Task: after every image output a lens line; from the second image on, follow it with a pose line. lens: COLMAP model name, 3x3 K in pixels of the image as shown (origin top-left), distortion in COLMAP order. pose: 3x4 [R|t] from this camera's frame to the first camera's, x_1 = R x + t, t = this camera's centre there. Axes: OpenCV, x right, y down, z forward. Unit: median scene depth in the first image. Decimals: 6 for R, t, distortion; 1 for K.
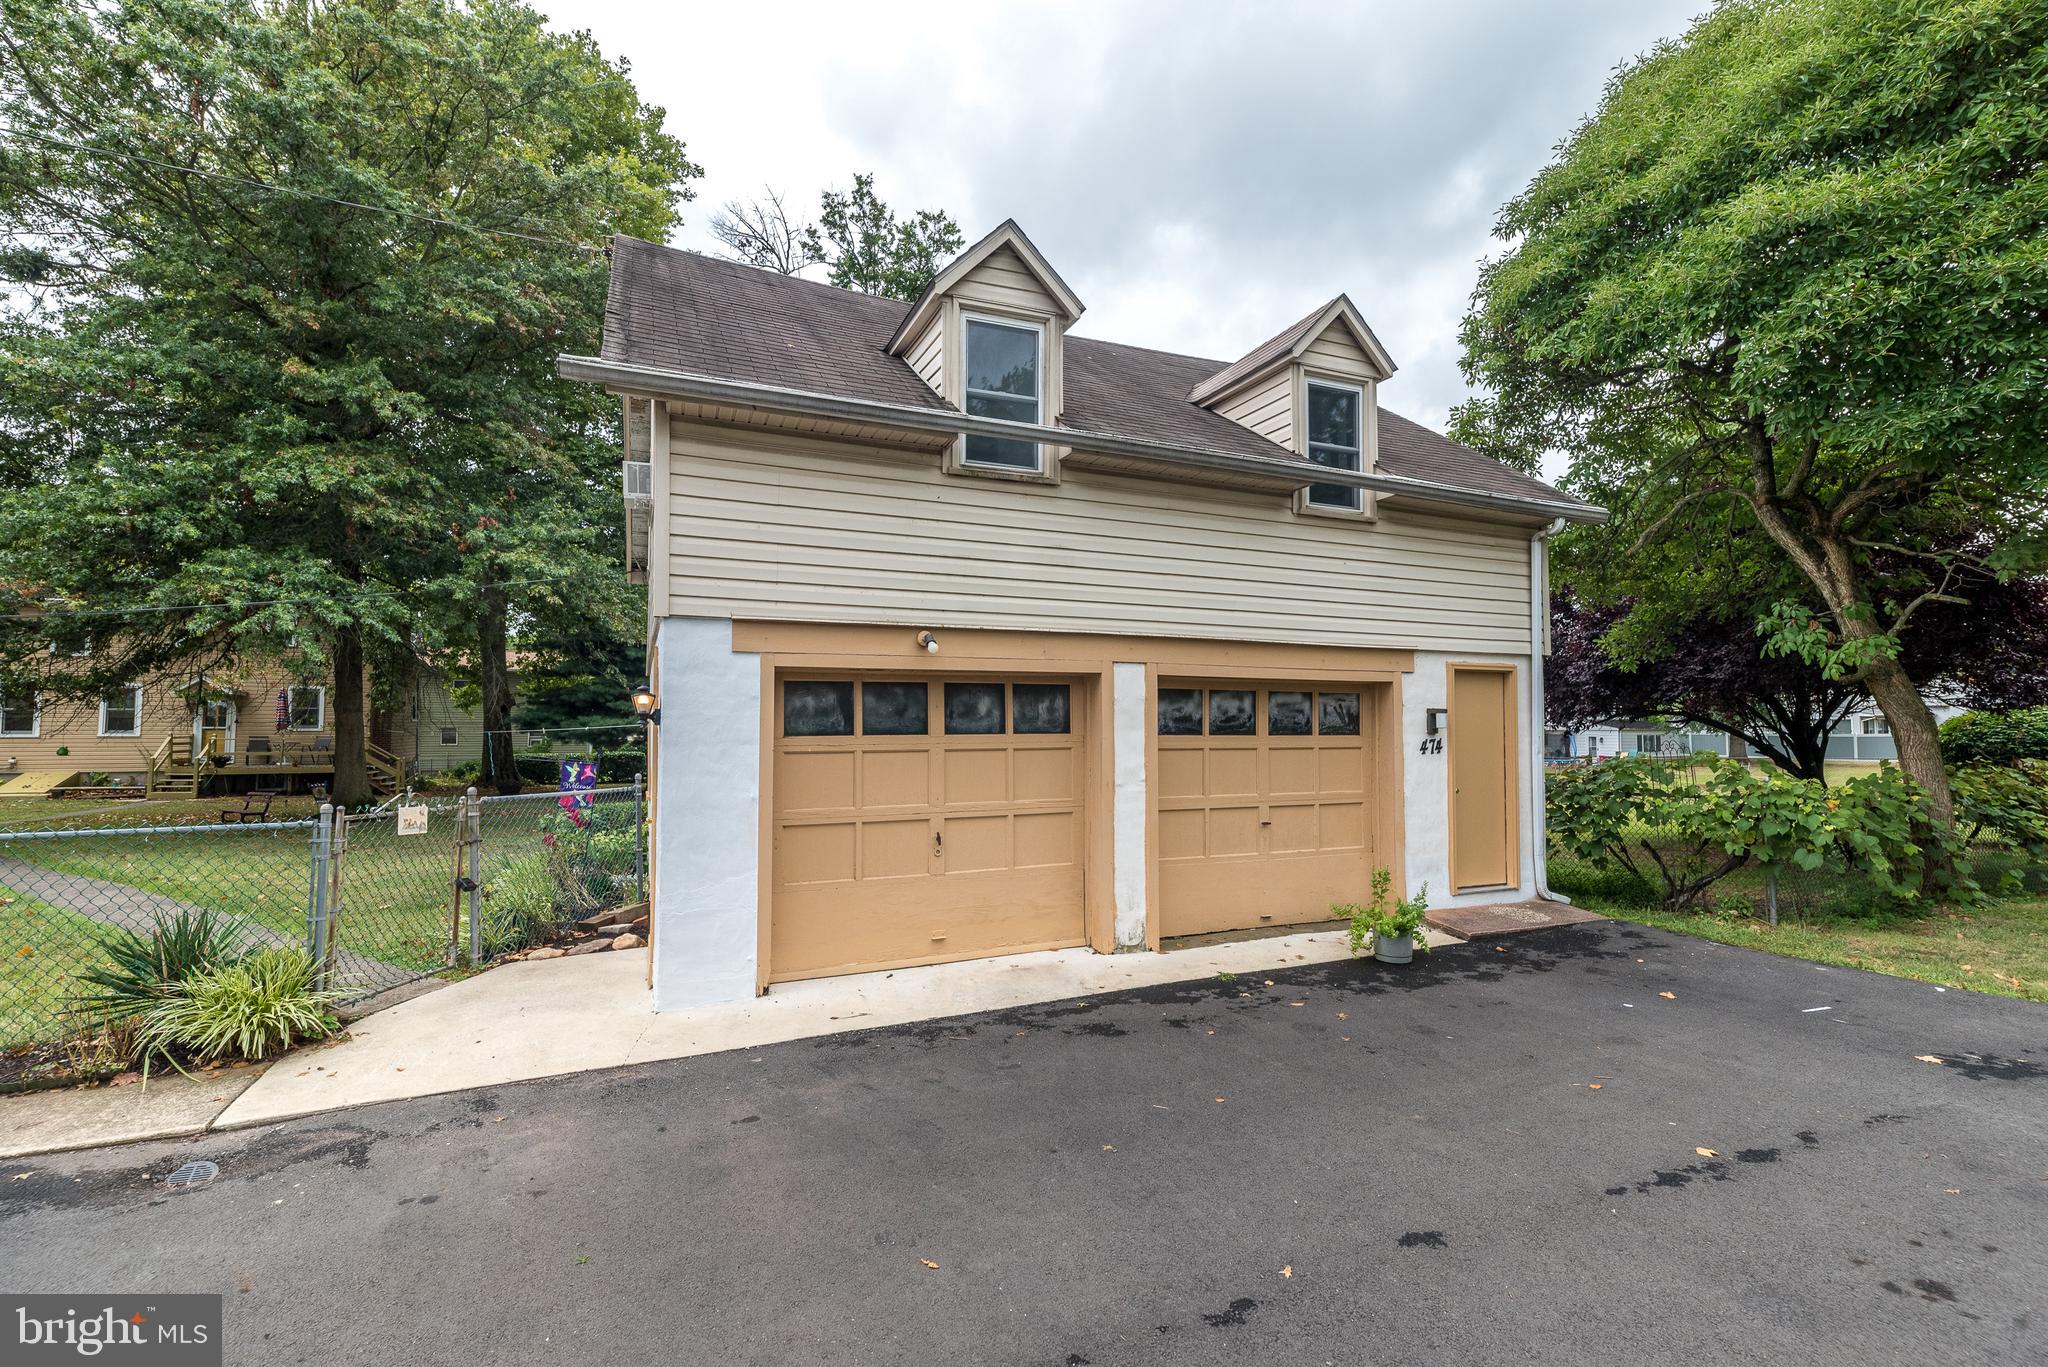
lens RADIAL K [[901.3, 0, 1044.3], [0, 901.3, 692.1], [0, 0, 1]] dist [0.007837, -0.000133]
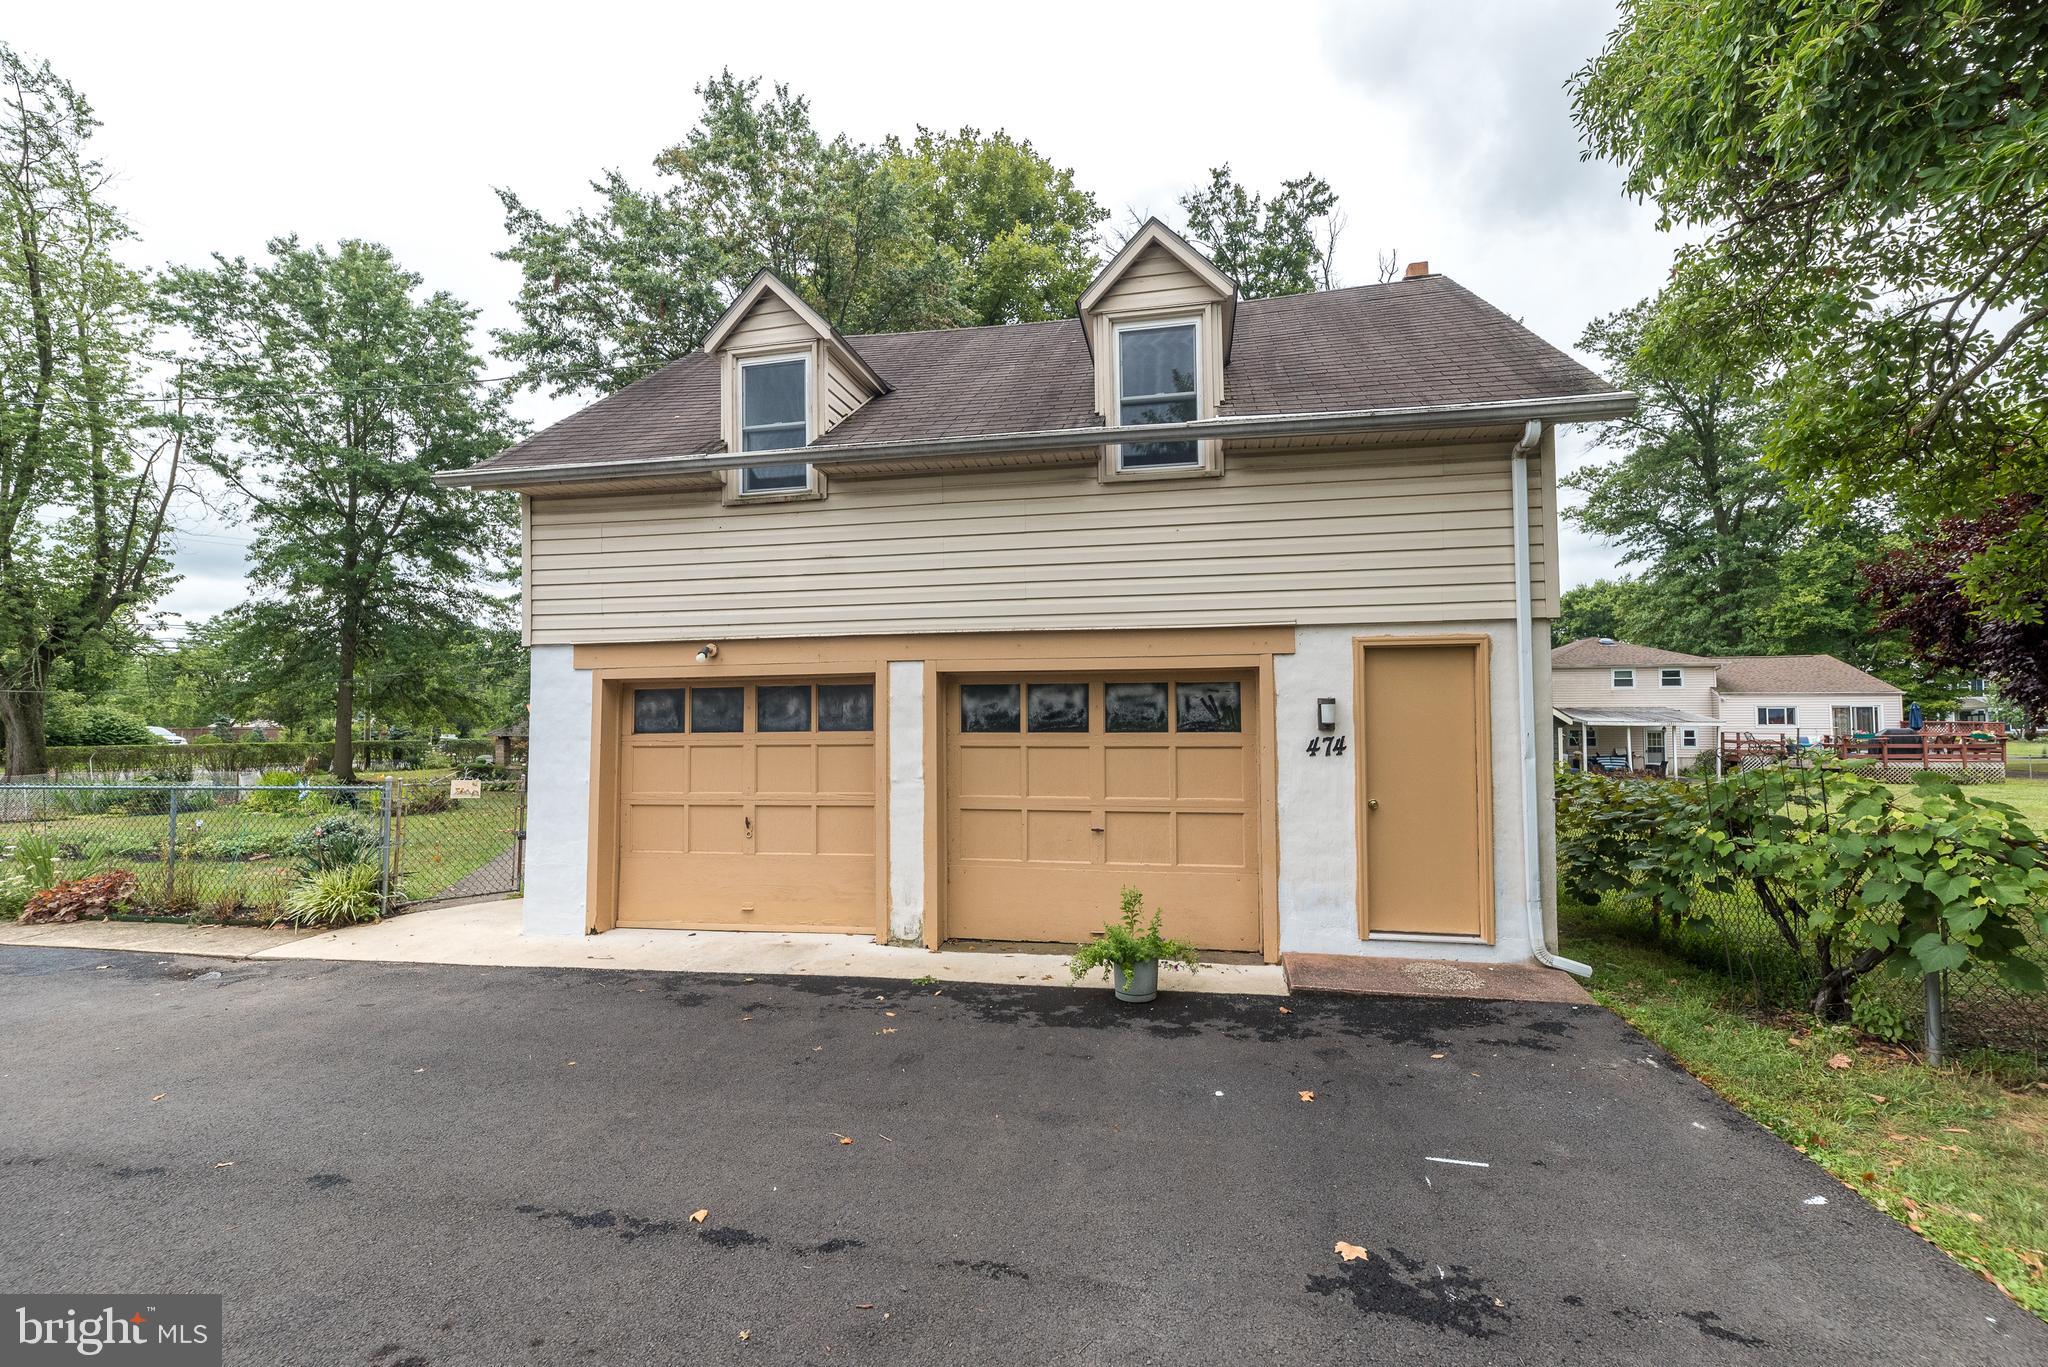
lens RADIAL K [[901.3, 0, 1044.3], [0, 901.3, 692.1], [0, 0, 1]] dist [0.007837, -0.000133]
pose [[0.823891, -0.024457, -0.566220, 0.813629], [0.029069, 0.999577, -0.000878, 0.007830], [0.566002, -0.015736, 0.824254, 0.258707]]
